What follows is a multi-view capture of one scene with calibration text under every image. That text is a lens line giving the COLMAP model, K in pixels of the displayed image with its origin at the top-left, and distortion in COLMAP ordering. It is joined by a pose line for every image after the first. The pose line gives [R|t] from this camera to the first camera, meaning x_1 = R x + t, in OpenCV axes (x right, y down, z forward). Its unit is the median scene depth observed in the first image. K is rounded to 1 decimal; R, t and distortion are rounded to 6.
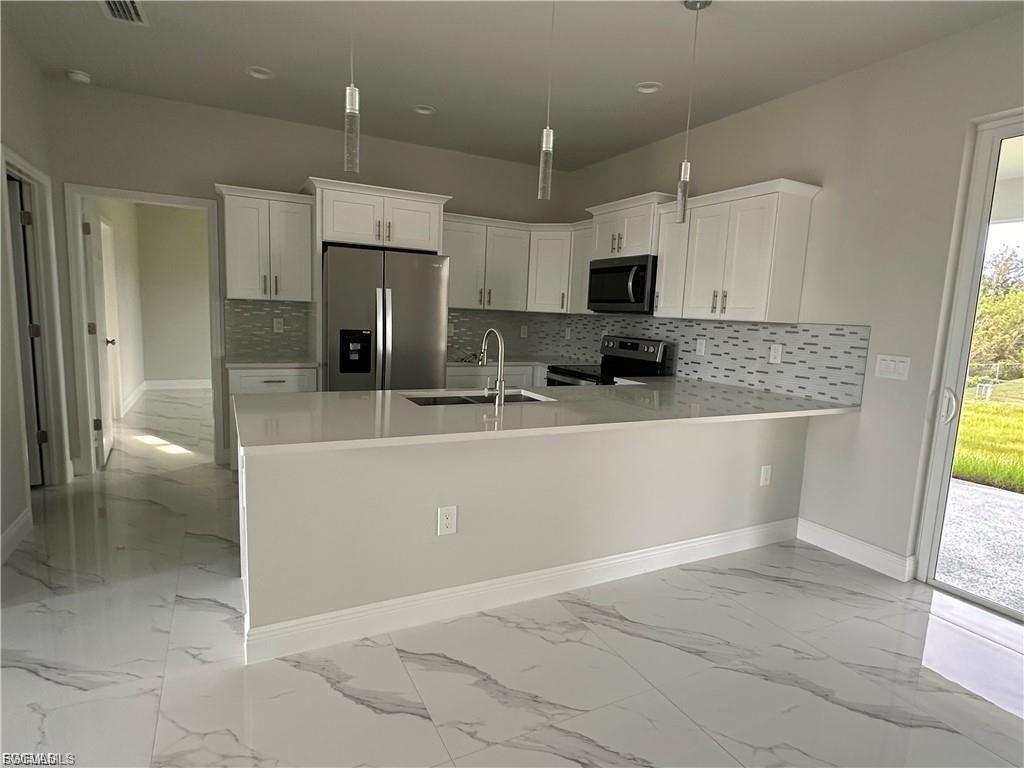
lens RADIAL K [[559.8, 0, 511.0], [0, 559.8, 385.0], [0, 0, 1]] dist [0.001194, -0.000705]
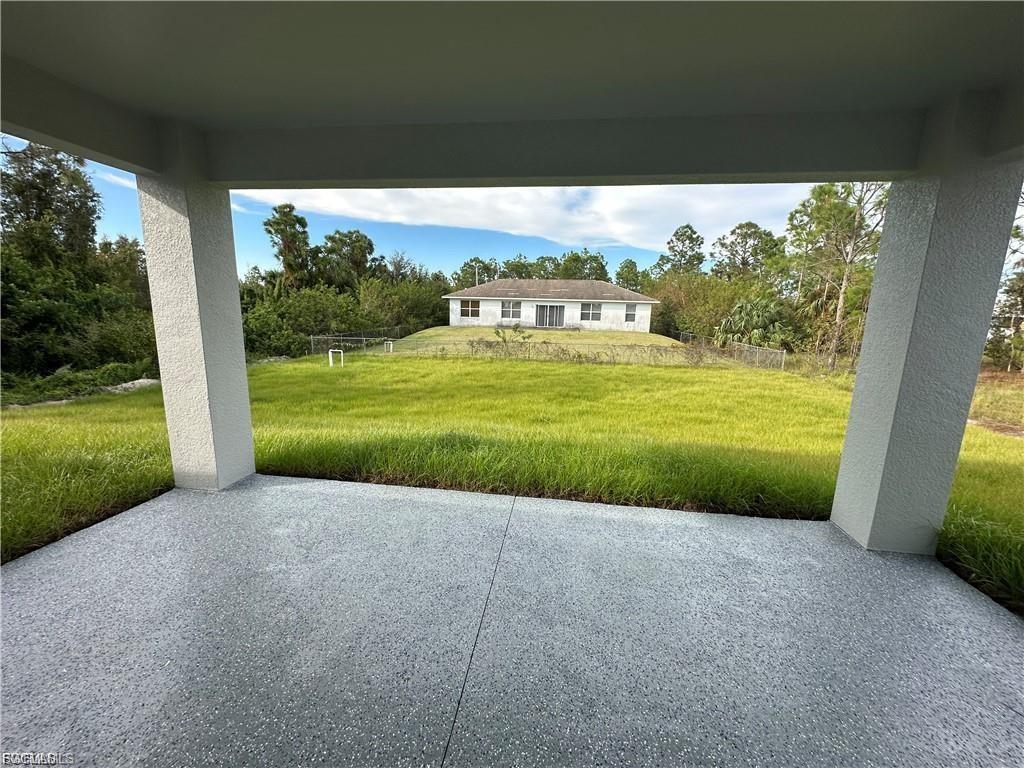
lens RADIAL K [[408.9, 0, 516.9], [0, 408.9, 383.8], [0, 0, 1]] dist [-0.001321, -0.000235]
pose [[0.568119, -0.178659, 0.803319, 0.702741], [0.109508, 0.983881, 0.141370, -0.039893], [-0.815628, 0.007655, 0.578526, 0.407064]]
